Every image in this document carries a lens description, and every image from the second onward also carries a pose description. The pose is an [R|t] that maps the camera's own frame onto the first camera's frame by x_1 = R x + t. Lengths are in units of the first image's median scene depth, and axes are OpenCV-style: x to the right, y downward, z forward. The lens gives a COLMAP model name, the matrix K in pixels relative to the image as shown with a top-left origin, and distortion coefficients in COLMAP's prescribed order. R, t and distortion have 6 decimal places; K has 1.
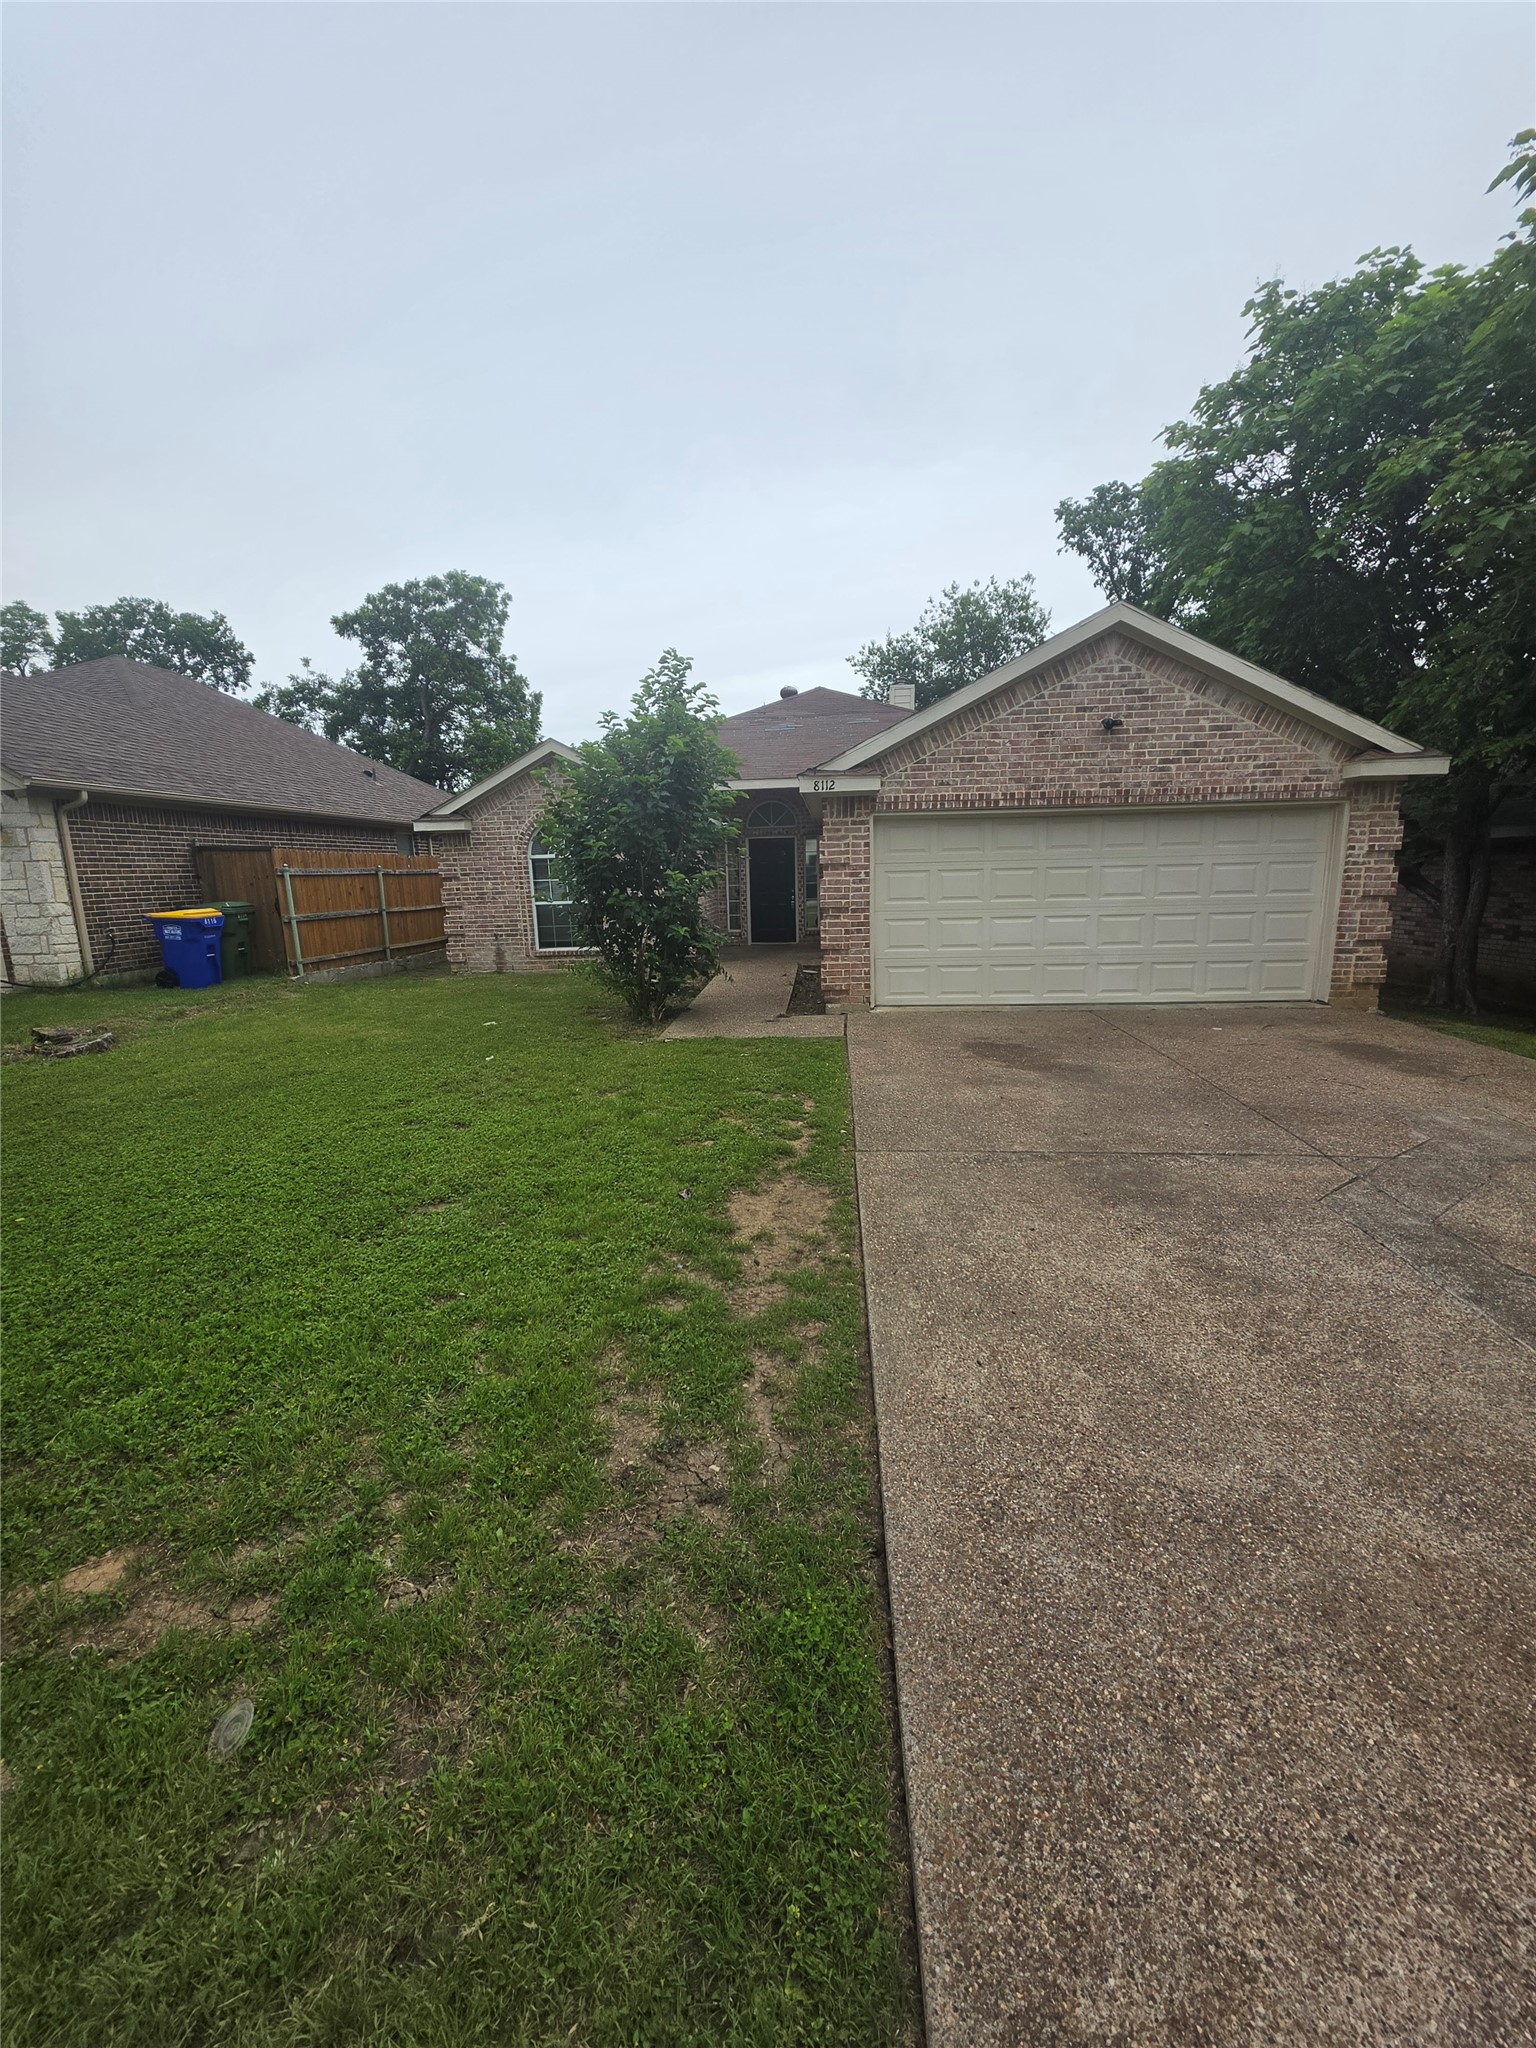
lens RADIAL K [[813.6, 0, 765.6], [0, 813.6, 1029.6], [0, 0, 1]] dist [-0.002086, 0.001082]
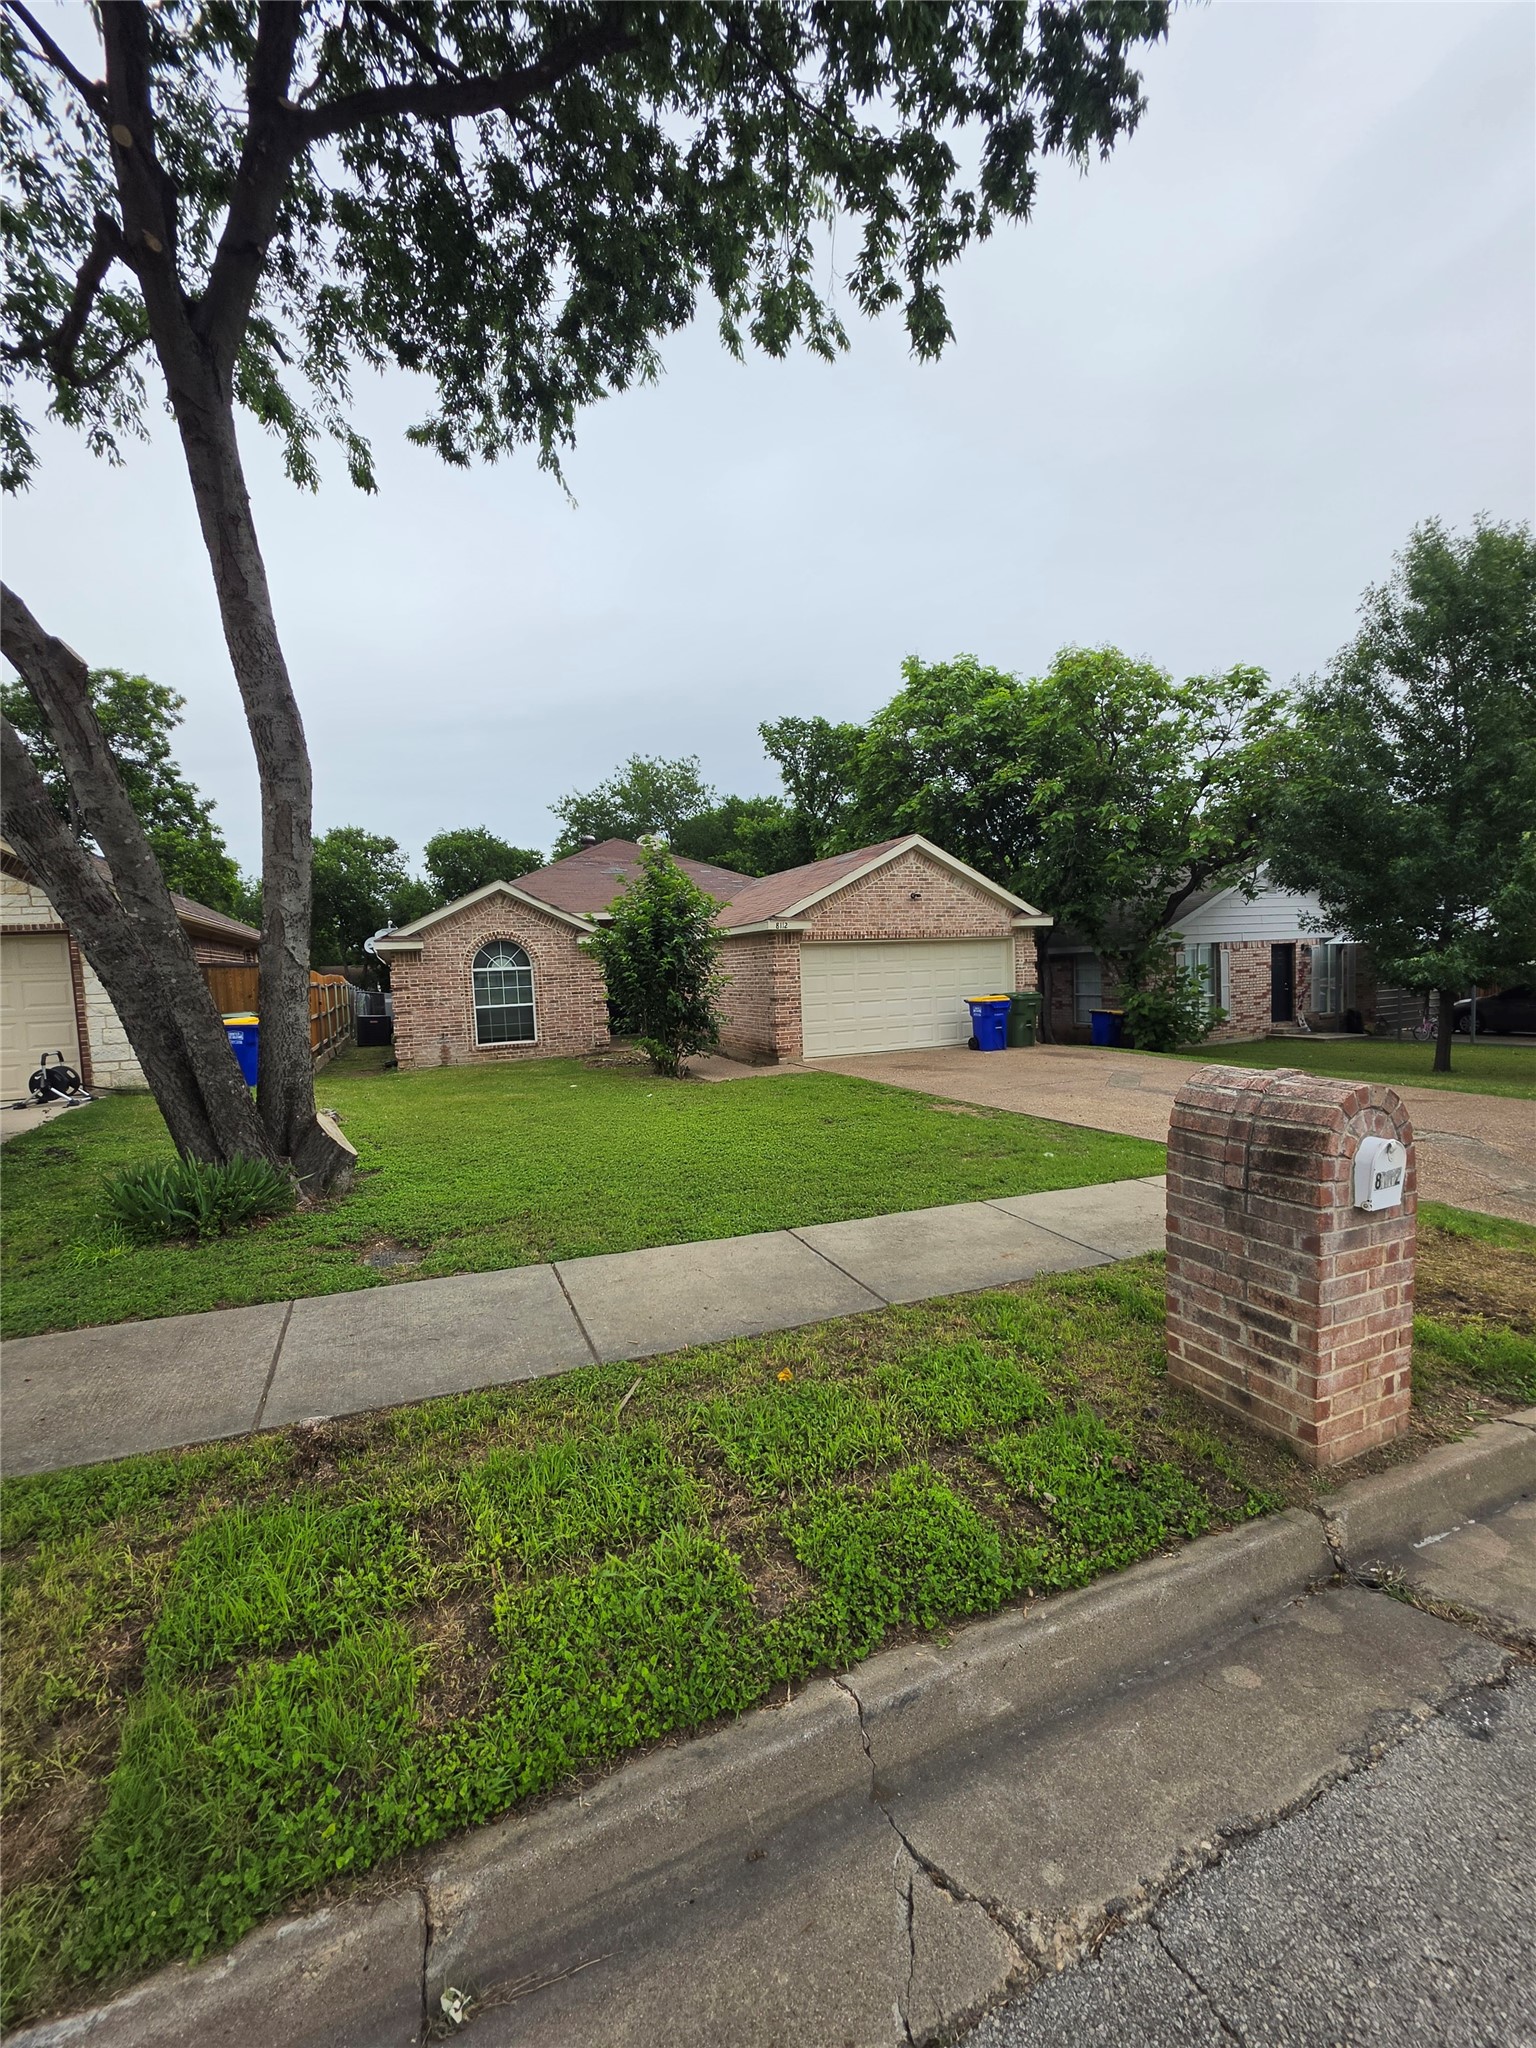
lens RADIAL K [[813.6, 0, 770.3], [0, 813.6, 1019.9], [0, 0, 1]] dist [-0.002086, 0.001082]
pose [[0.881299, -0.039482, 0.470908, -0.705727], [0.106970, 0.987305, -0.117415, 0.080676], [-0.460294, 0.153851, 0.874334, -0.400755]]
